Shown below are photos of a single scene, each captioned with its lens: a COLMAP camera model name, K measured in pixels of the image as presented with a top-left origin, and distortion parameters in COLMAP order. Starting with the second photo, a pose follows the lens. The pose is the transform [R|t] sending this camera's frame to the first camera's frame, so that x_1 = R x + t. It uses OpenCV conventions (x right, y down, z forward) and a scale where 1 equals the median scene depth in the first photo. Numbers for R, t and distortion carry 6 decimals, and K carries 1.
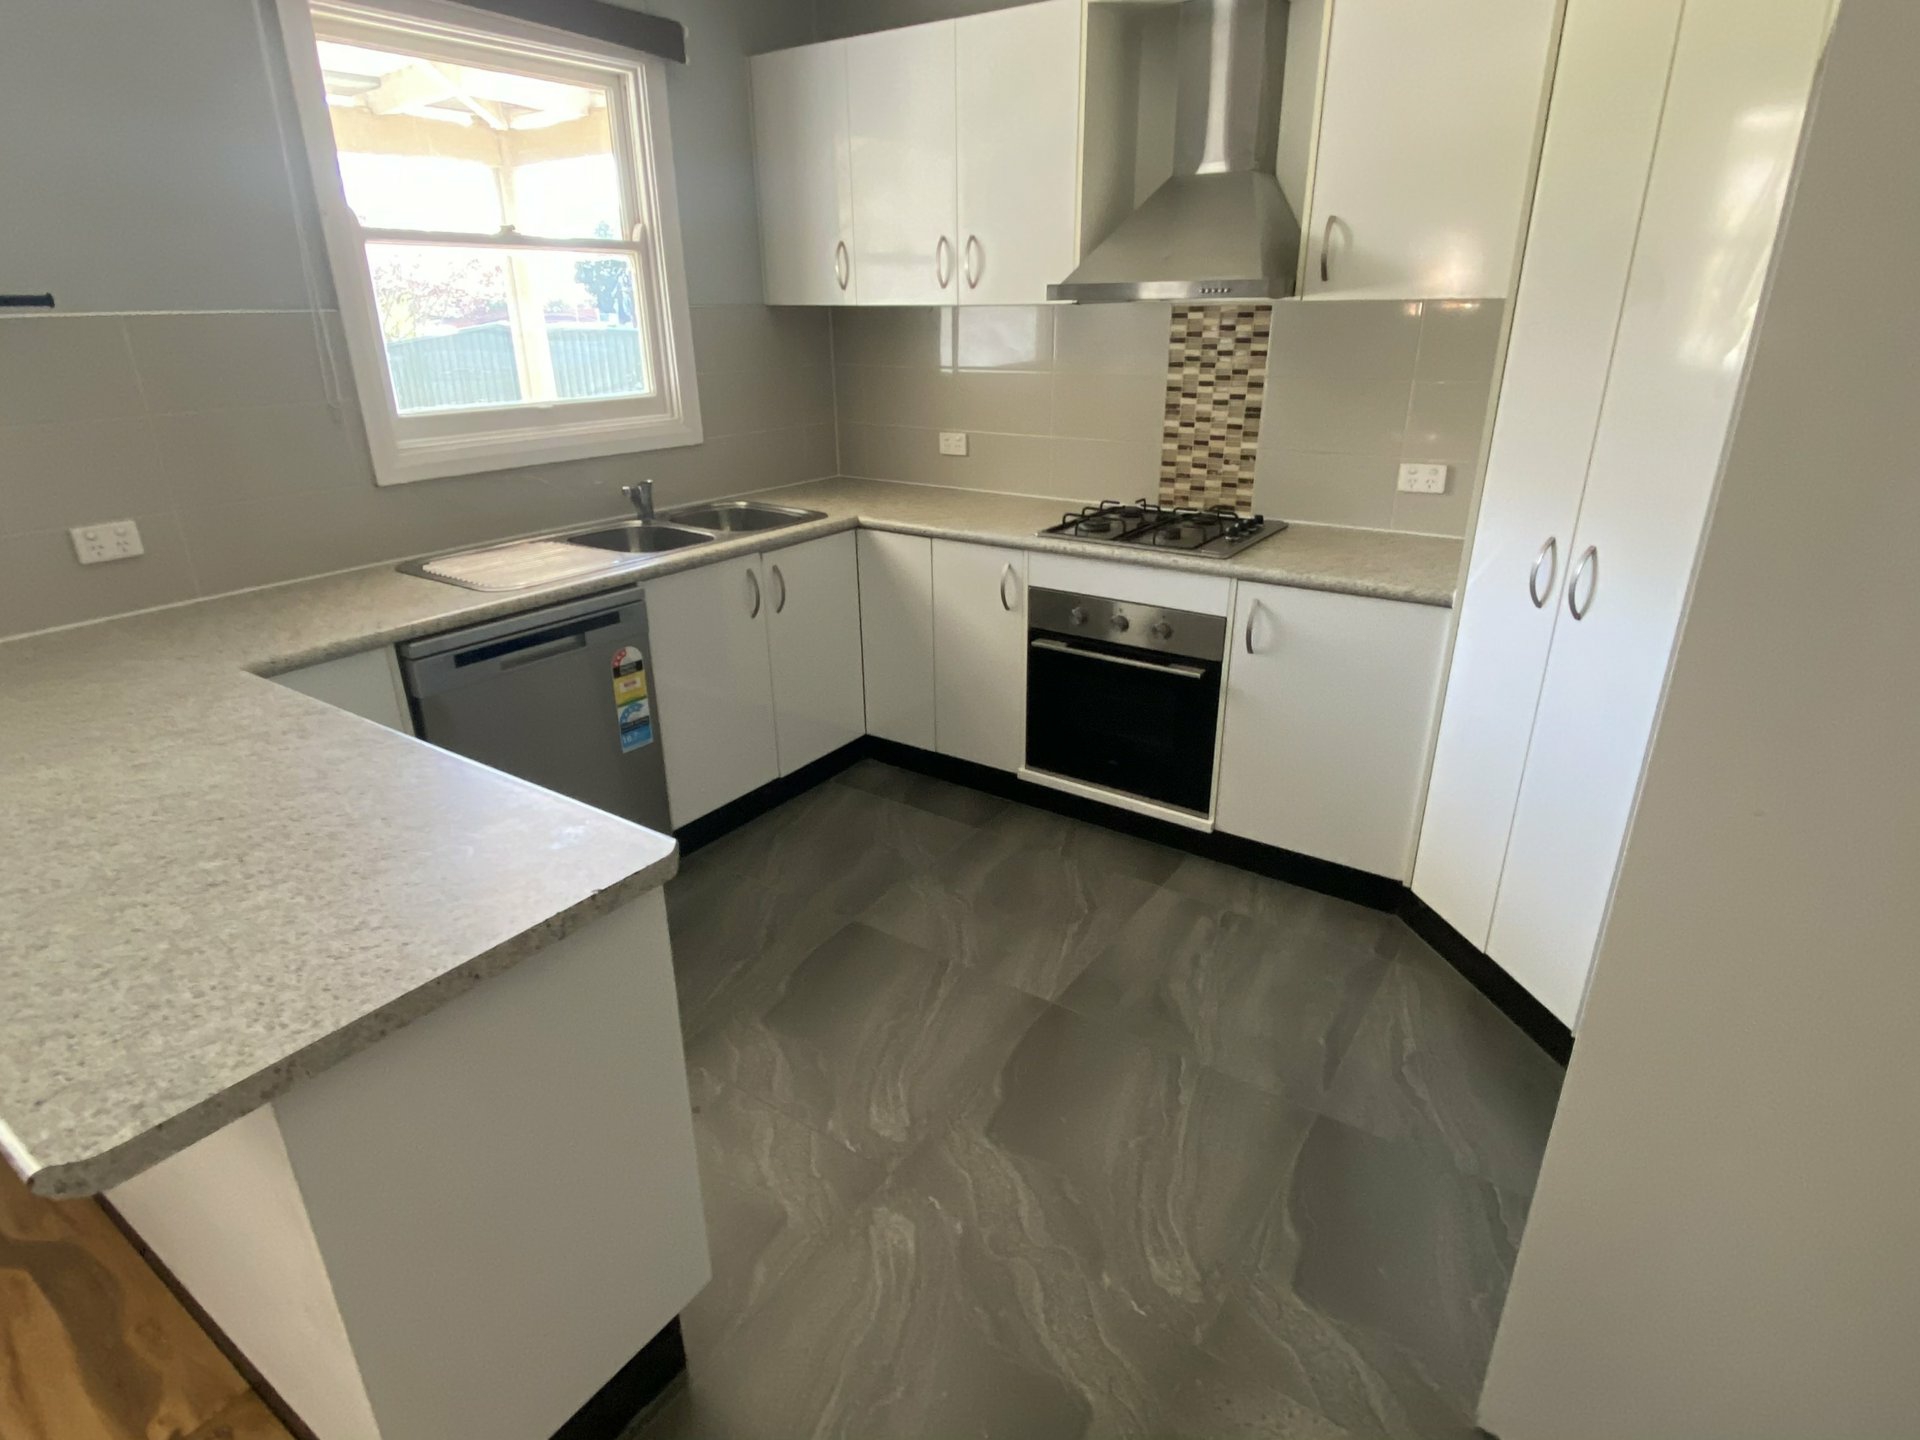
lens RADIAL K [[1027.1, 0, 960.0], [0, 1027.1, 720.0], [0, 0, 1]] dist [0.072330, -0.051406]
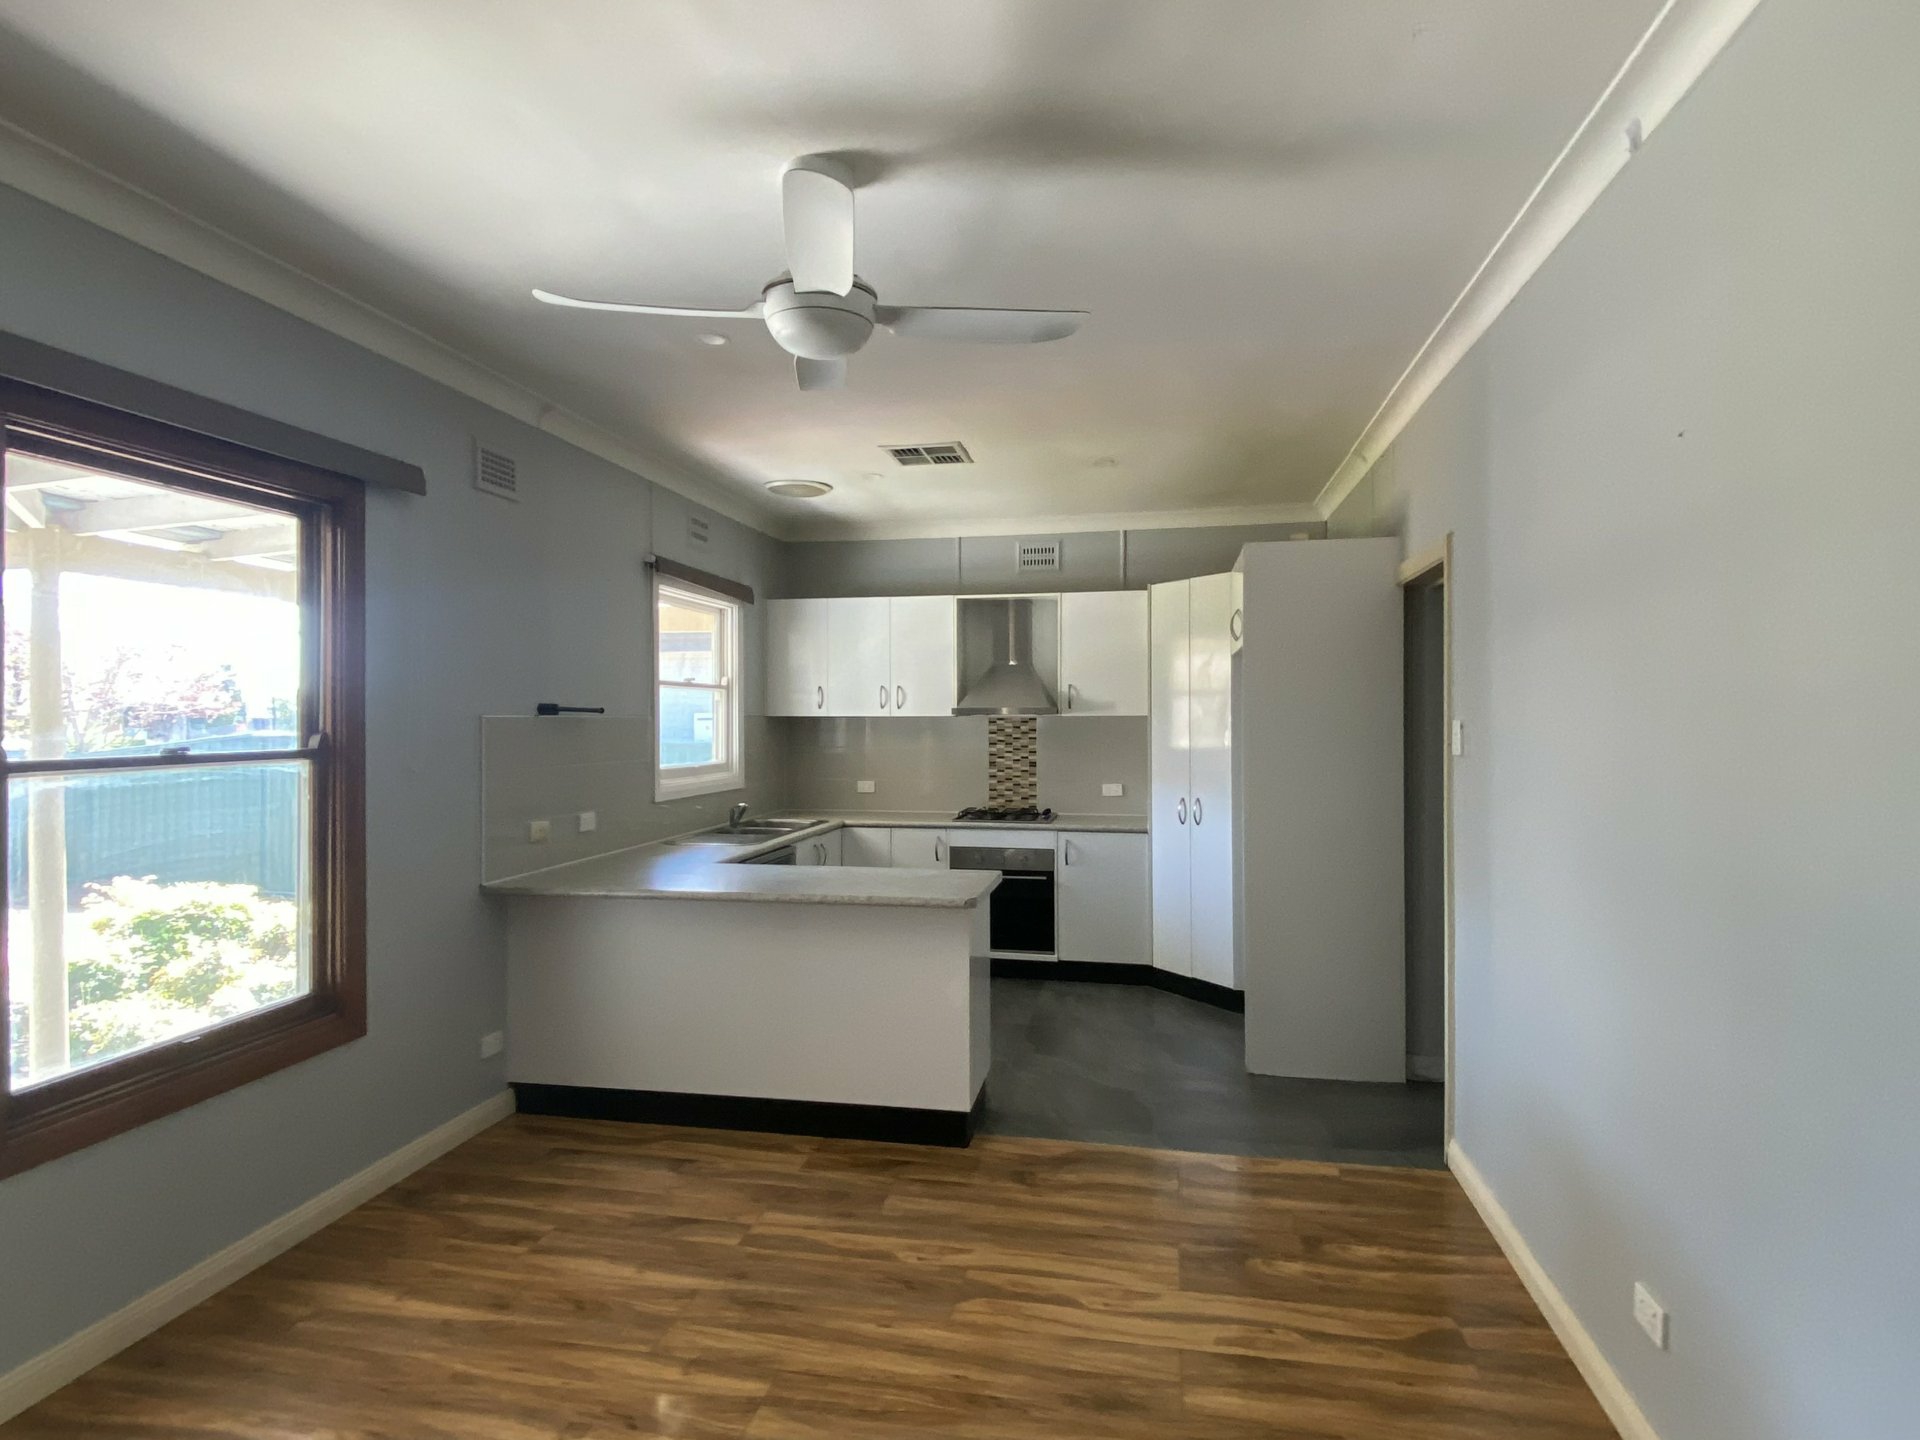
lens RADIAL K [[1001.0, 0, 960.0], [0, 1001.0, 720.0], [0, 0, 1]] dist [0.071751, -0.000685]
pose [[0.915098, 0.007446, 0.403164, -0.683359], [0.144746, 0.927127, -0.345665, 0.307247], [-0.376358, 0.374673, 0.847334, -0.715551]]
